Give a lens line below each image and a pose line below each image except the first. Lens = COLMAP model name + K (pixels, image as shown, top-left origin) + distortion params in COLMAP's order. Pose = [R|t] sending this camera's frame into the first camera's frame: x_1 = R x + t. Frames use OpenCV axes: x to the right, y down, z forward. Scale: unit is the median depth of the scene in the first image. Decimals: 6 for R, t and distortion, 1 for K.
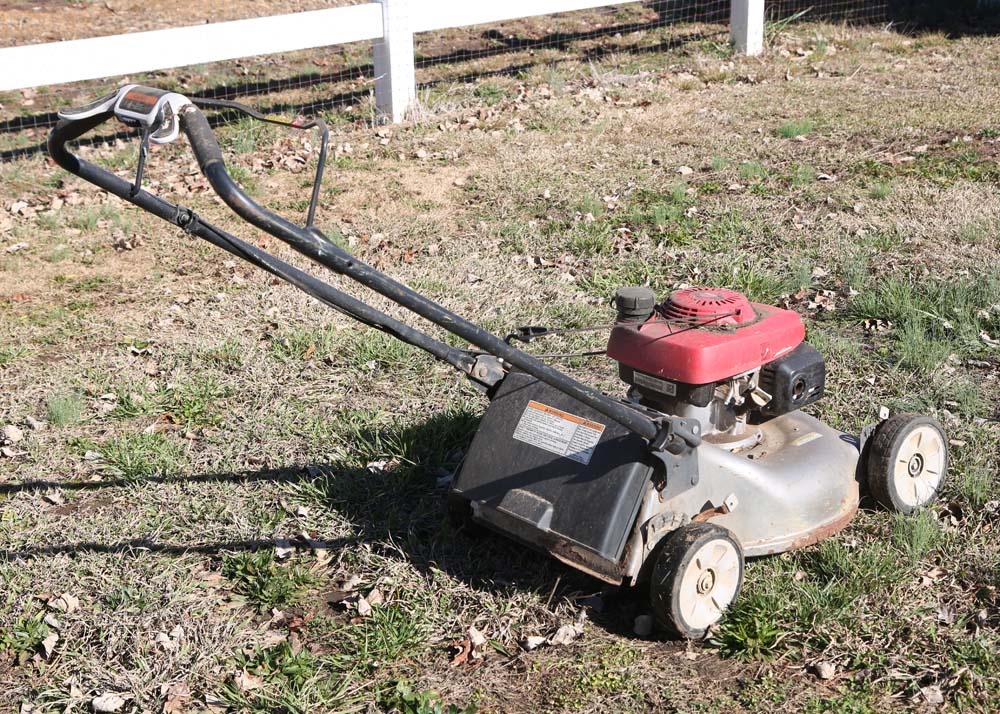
lens RADIAL K [[1620.3, 0, 500.0], [0, 1620.3, 357.0], [0, 0, 1]] dist [0.135065, 0.093543]
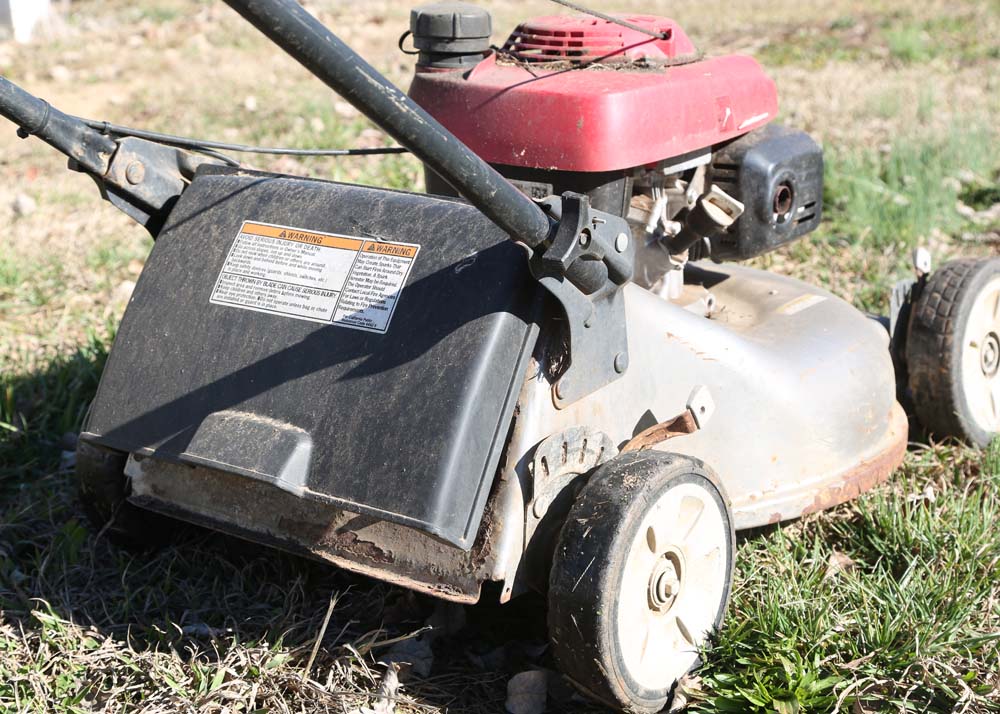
lens RADIAL K [[1800.9, 0, 500.0], [0, 1800.9, 357.0], [0, 0, 1]] dist [0.180779, 0.145245]
pose [[0.985076, -0.052539, 0.163905, 0.004294], [0.060702, 0.997132, -0.045194, 0.094460], [-0.161061, 0.054468, 0.985440, 0.506782]]
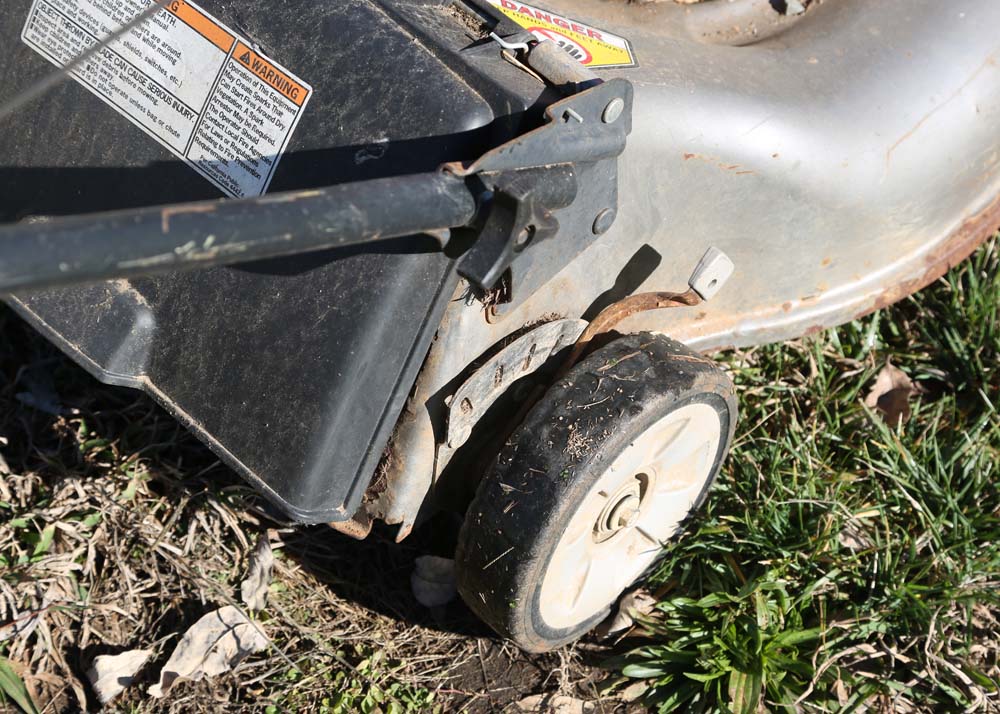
lens RADIAL K [[2222.1, 0, 500.0], [0, 2222.1, 357.0], [0, 0, 1]] dist [0.313850, -0.183448]
pose [[0.997963, -0.018833, 0.060955, 0.072226], [-0.018275, 0.831017, 0.555947, -0.142532], [-0.061125, -0.555928, 0.828980, 0.621982]]
